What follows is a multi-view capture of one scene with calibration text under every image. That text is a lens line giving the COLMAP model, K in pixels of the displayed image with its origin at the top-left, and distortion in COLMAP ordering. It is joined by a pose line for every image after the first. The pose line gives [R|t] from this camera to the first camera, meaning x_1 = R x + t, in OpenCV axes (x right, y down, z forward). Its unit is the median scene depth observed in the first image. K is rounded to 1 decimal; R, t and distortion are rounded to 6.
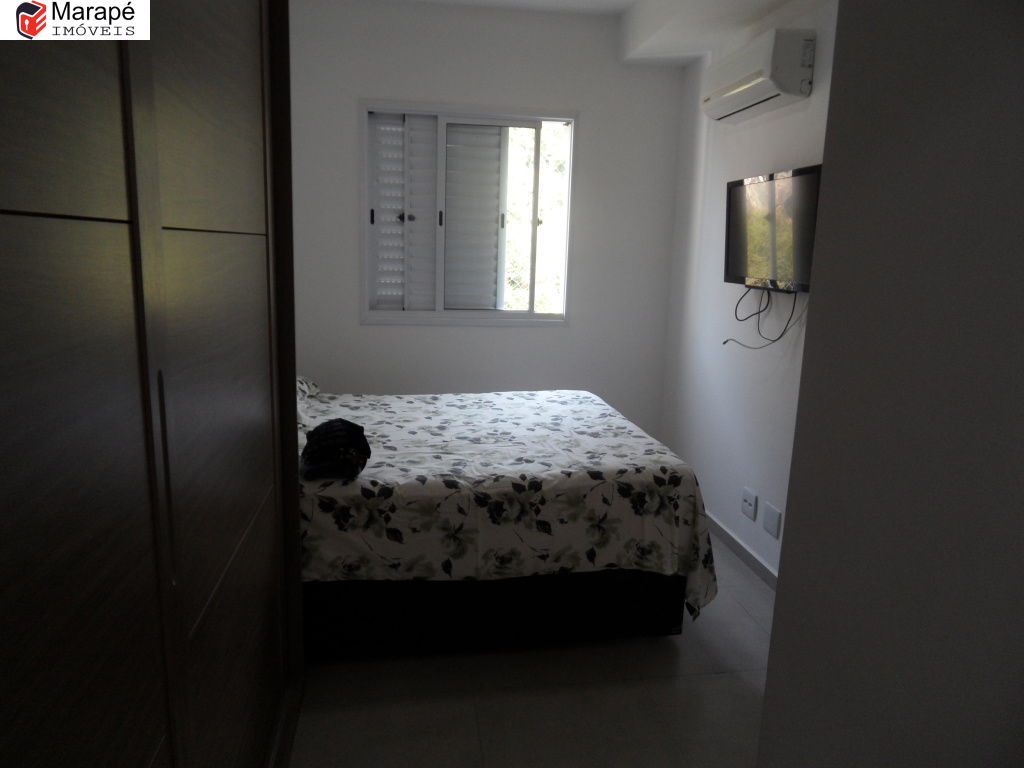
lens RADIAL K [[672.9, 0, 512.1], [0, 672.9, 399.7], [0, 0, 1]] dist [-0.045336, 0.033041]
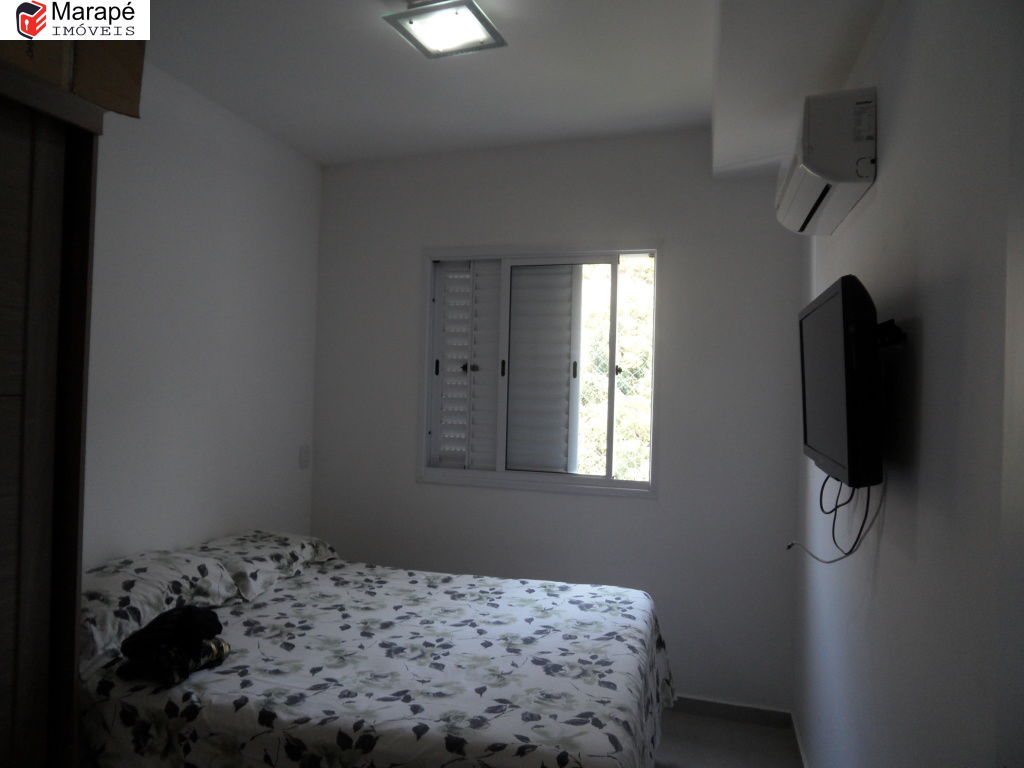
lens RADIAL K [[672.9, 0, 505.9], [0, 672.9, 388.6], [0, 0, 1]] dist [-0.045336, 0.033041]
pose [[0.901939, -0.003792, -0.431847, 0.406482], [-0.092040, 0.975300, -0.200795, -0.093653], [0.421941, 0.220852, 0.879312, 0.321858]]
